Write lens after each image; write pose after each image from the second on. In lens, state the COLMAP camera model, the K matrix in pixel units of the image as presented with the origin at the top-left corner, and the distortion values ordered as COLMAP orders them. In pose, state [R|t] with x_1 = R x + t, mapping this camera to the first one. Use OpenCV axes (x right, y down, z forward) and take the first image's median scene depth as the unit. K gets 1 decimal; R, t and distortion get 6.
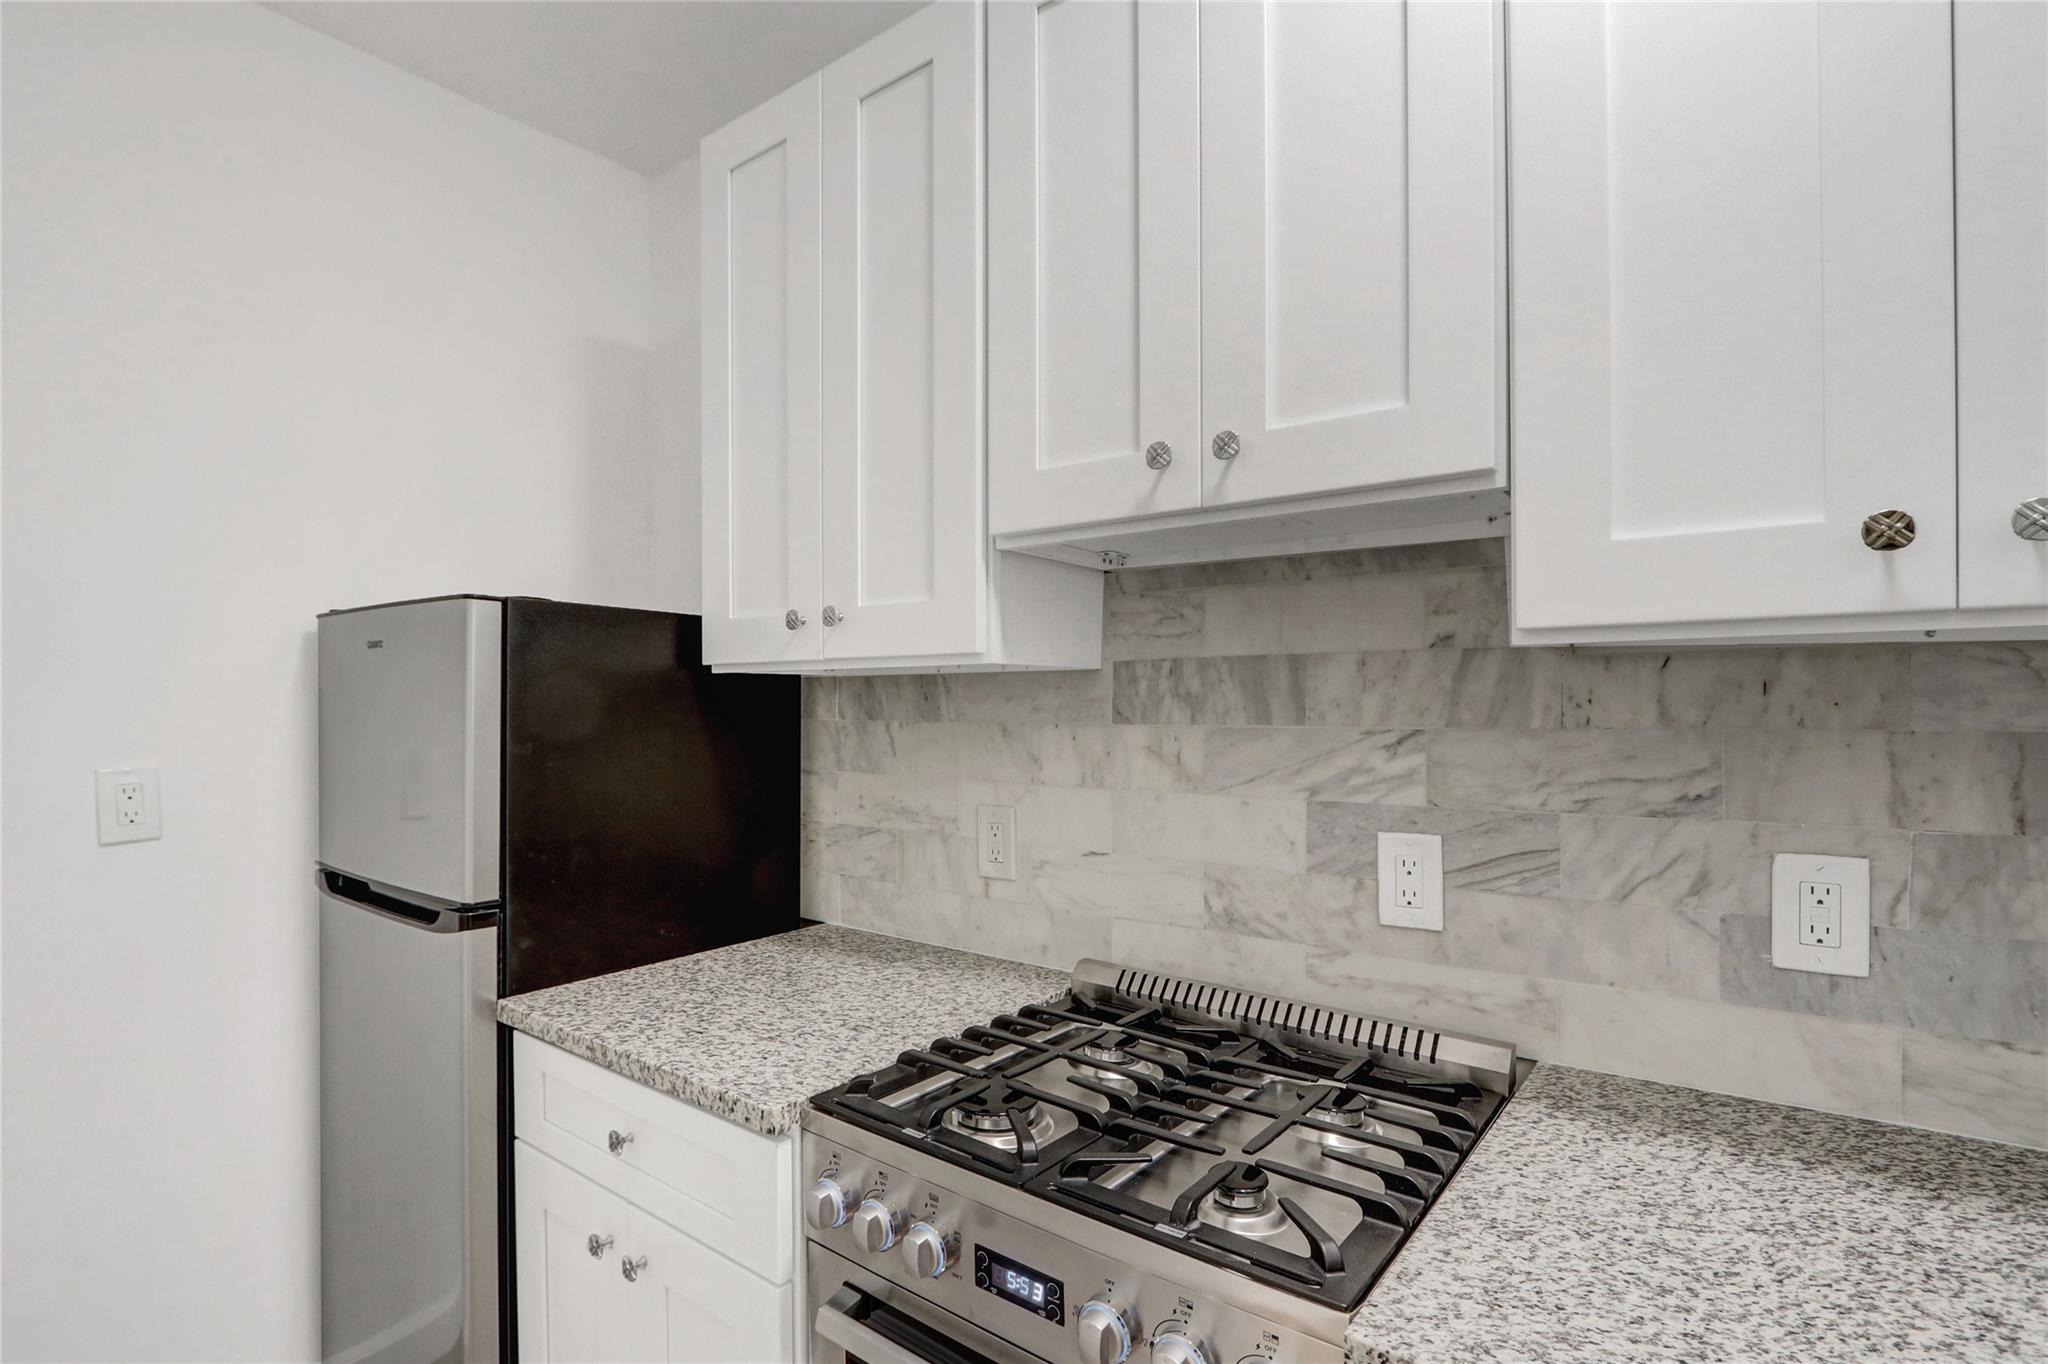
lens RADIAL K [[991.2, 0, 966.4], [0, 991.2, 716.8], [0, 0, 1]] dist [-0.026899, 0.006231]
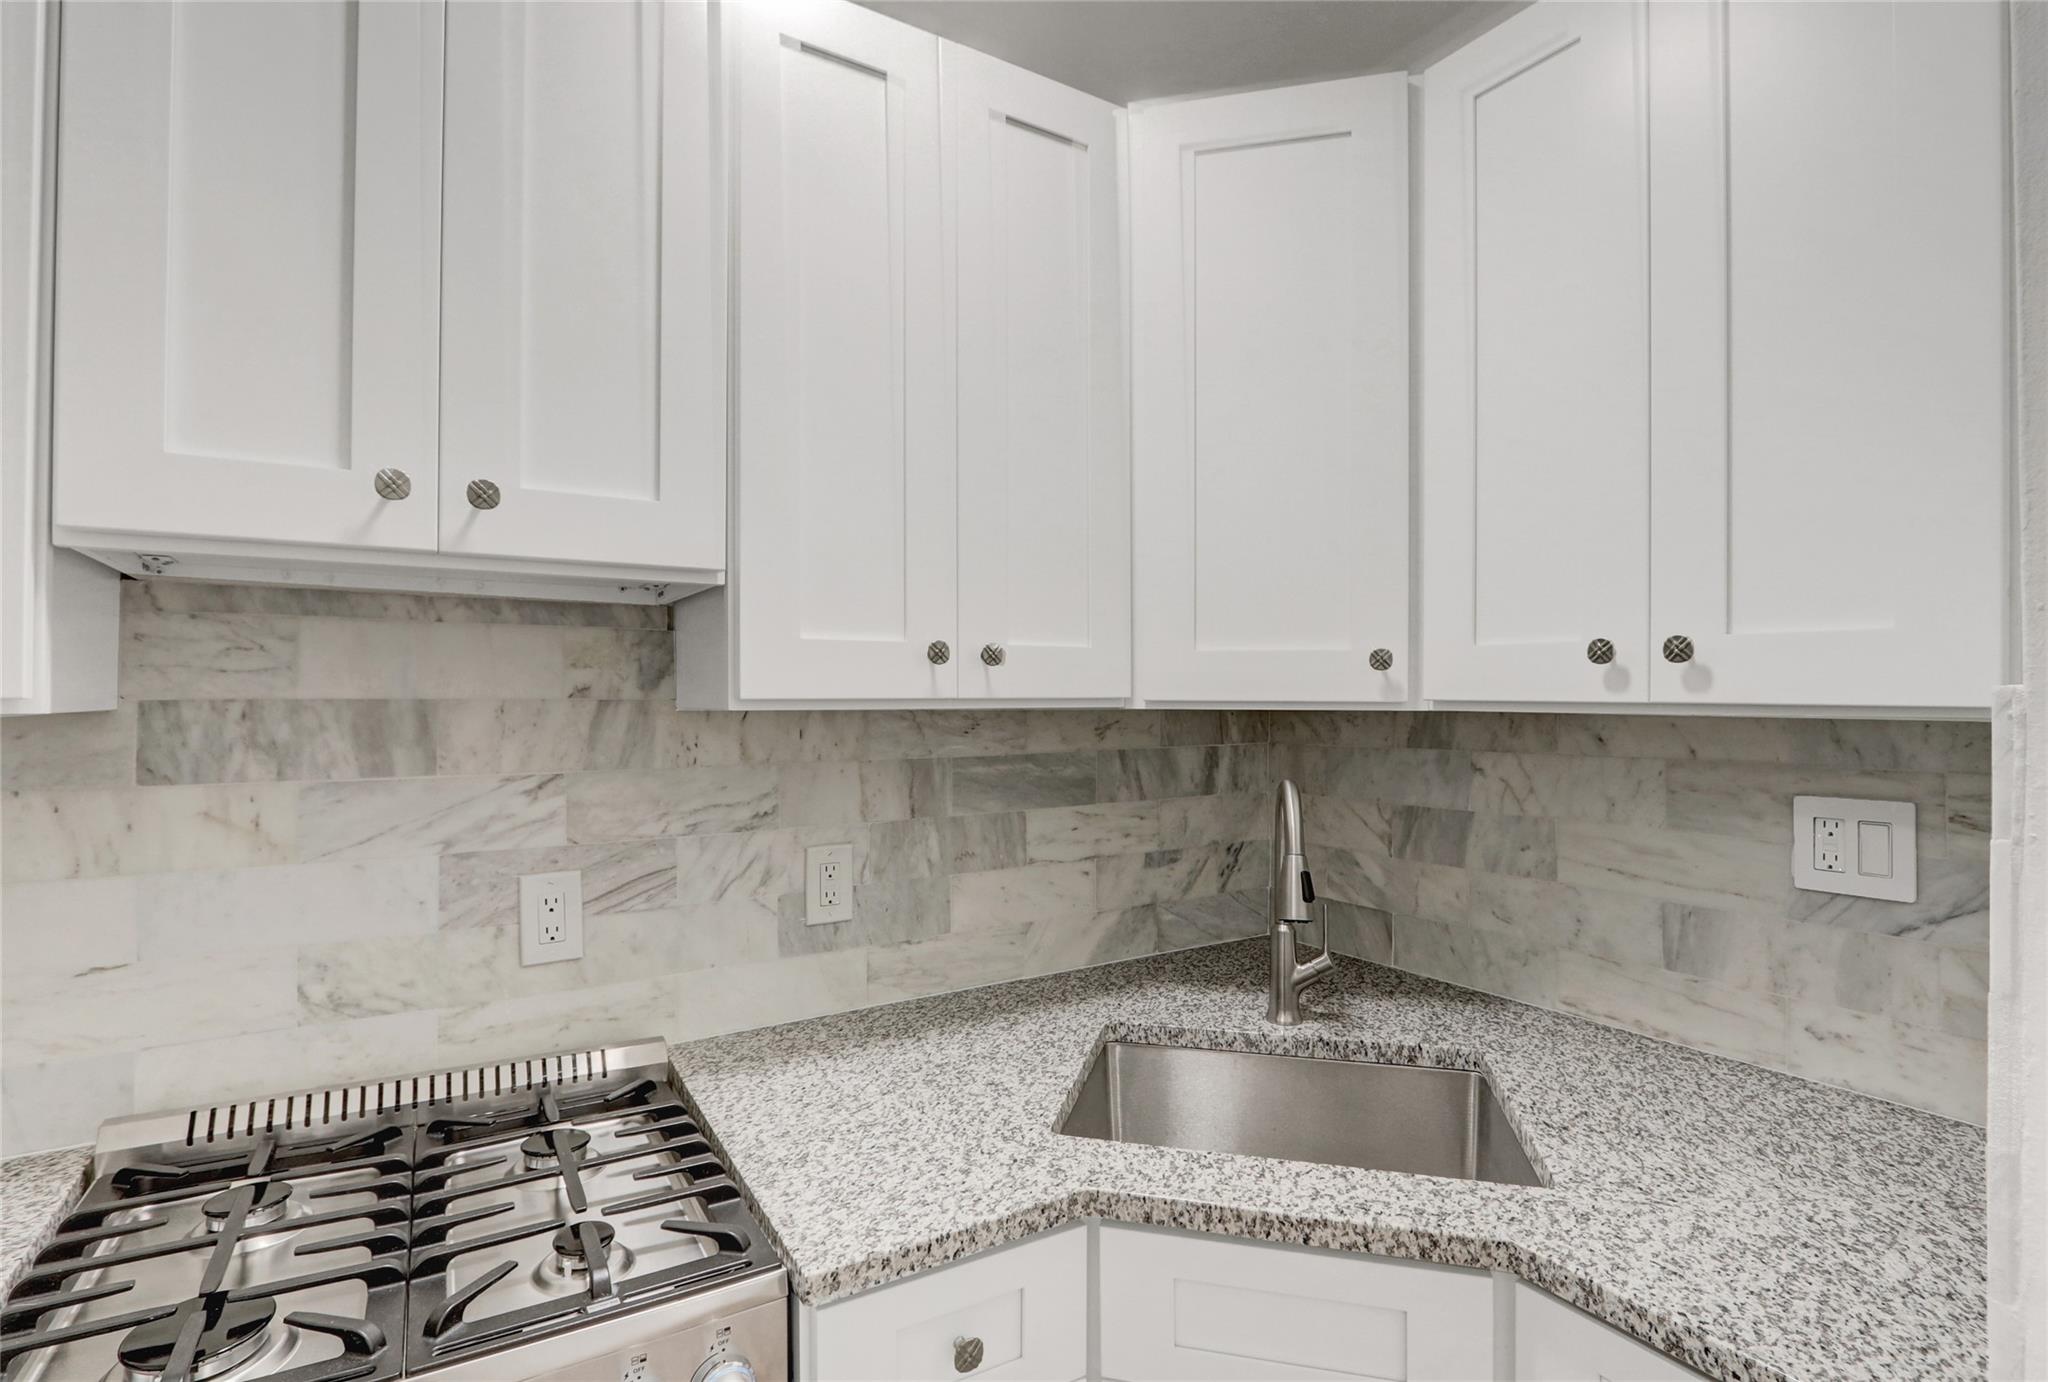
lens RADIAL K [[989.6, 0, 1051.7], [0, 989.6, 695.8], [0, 0, 1]] dist [-0.016633, 0.001440]
pose [[0.314758, 0.011274, 0.949105, -0.394051], [0.006273, 0.999883, -0.013957, -0.054476], [-0.949151, 0.010347, 0.314651, 0.156894]]
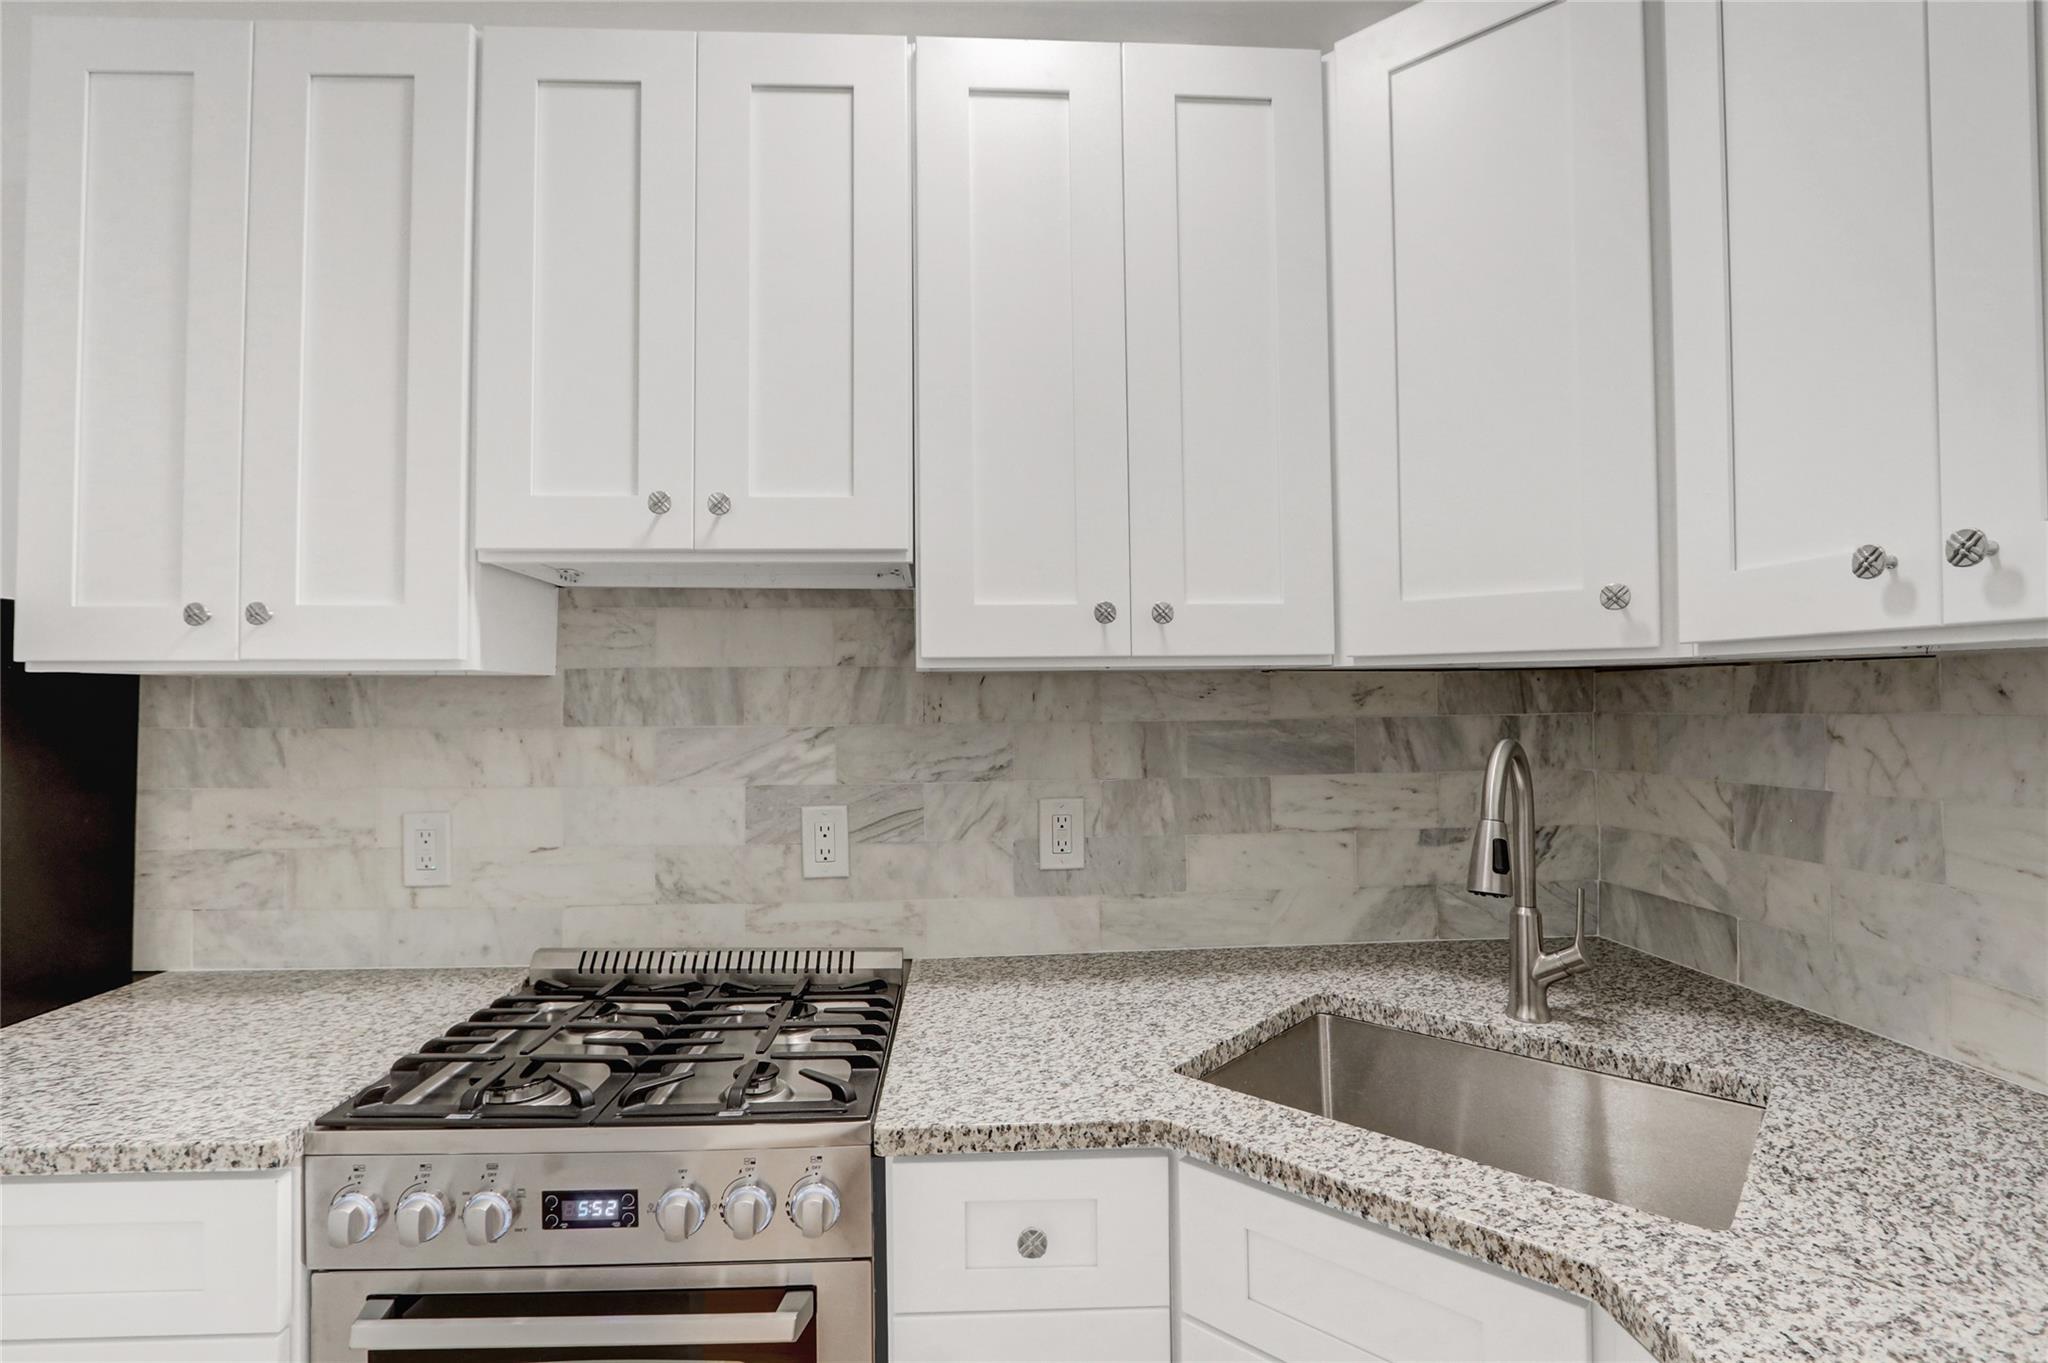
lens RADIAL K [[978.6, 0, 1024.0], [0, 978.6, 681.5], [0, 0, 1]] dist [-0.021998, 0.005613]
pose [[0.728860, 0.013529, 0.684529, -0.259779], [0.011611, 0.999417, -0.032116, -0.002801], [-0.684564, 0.031356, 0.728278, -0.145567]]
